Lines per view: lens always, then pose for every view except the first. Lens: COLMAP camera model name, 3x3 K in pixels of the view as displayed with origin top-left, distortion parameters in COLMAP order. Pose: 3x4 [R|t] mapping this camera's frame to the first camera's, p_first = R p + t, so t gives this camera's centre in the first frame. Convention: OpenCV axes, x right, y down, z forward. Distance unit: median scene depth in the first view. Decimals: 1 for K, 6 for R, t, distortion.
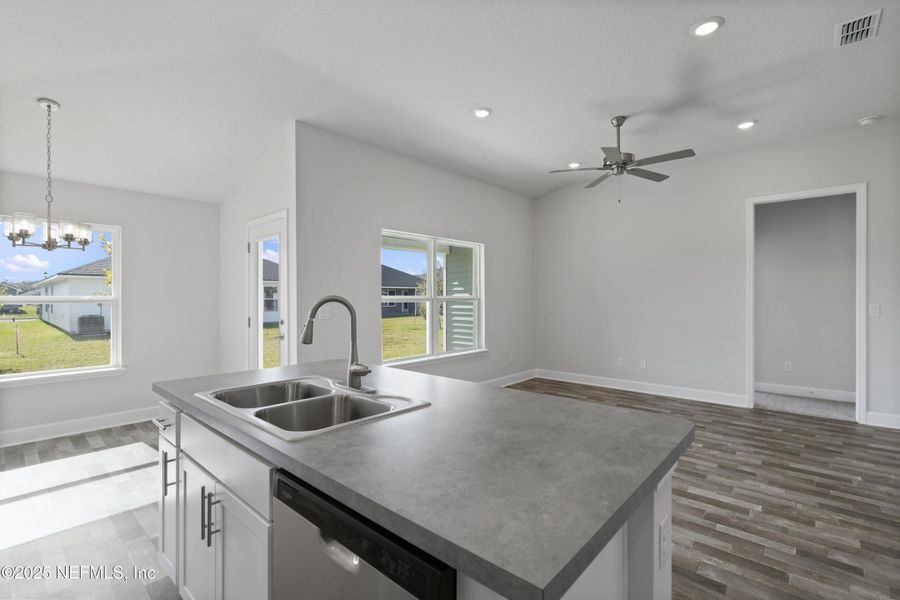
lens RADIAL K [[409.9, 0, 448.9], [0, 409.9, 297.4], [0, 0, 1]] dist [0.005282, 0.000987]
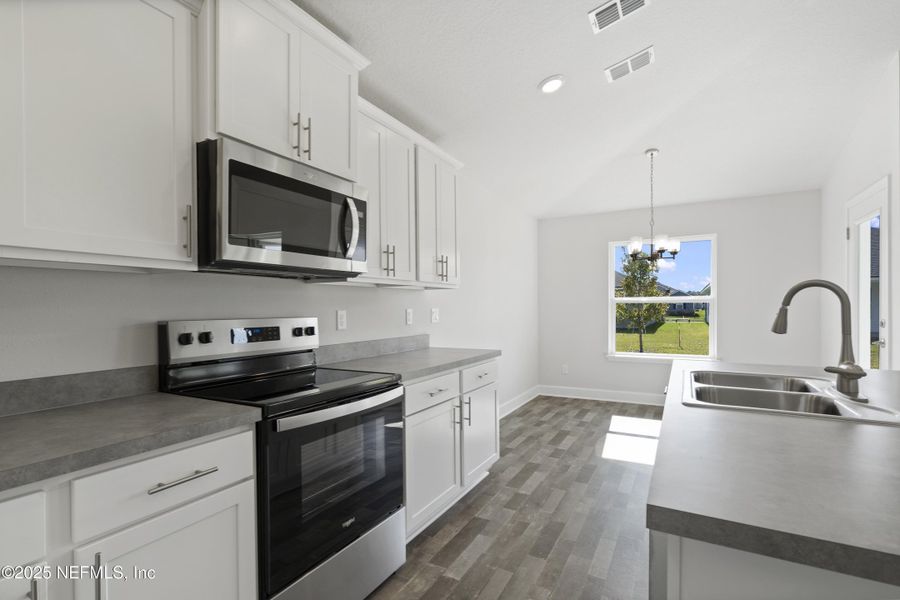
lens RADIAL K [[426.2, 0, 448.6], [0, 426.2, 312.8], [0, 0, 1]] dist [-0.002024, 0.001508]
pose [[0.236498, 0.013624, -0.971536, 0.159795], [0.008856, 0.999830, 0.016177, 0.017396], [0.971592, -0.012430, 0.236337, 0.017295]]
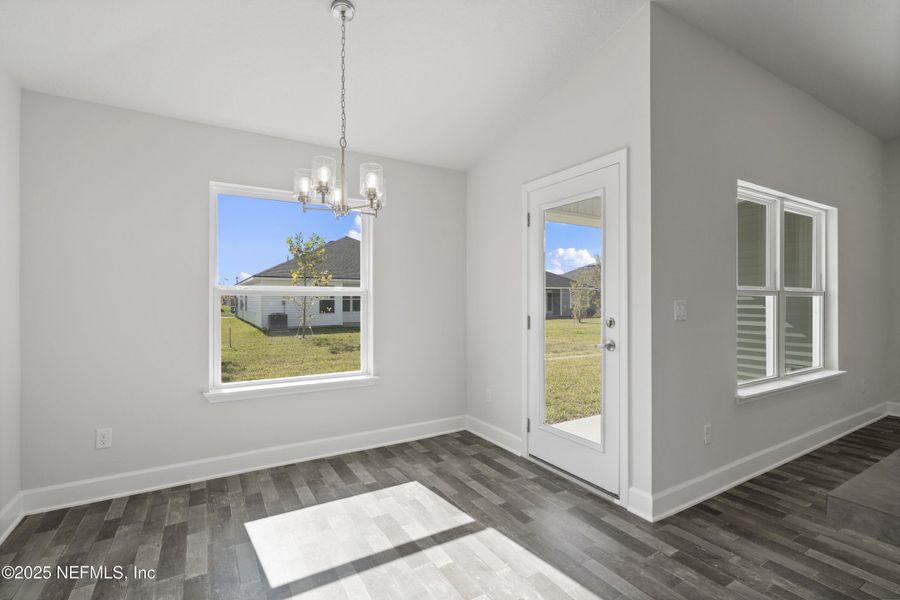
lens RADIAL K [[426.2, 0, 459.5], [0, 426.2, 299.1], [0, 0, 1]] dist [-0.002024, 0.001508]
pose [[0.957999, 0.002598, -0.286761, -0.397978], [-0.002646, 0.999996, 0.000221, 0.019724], [0.286761, 0.000547, 0.958002, 0.251051]]
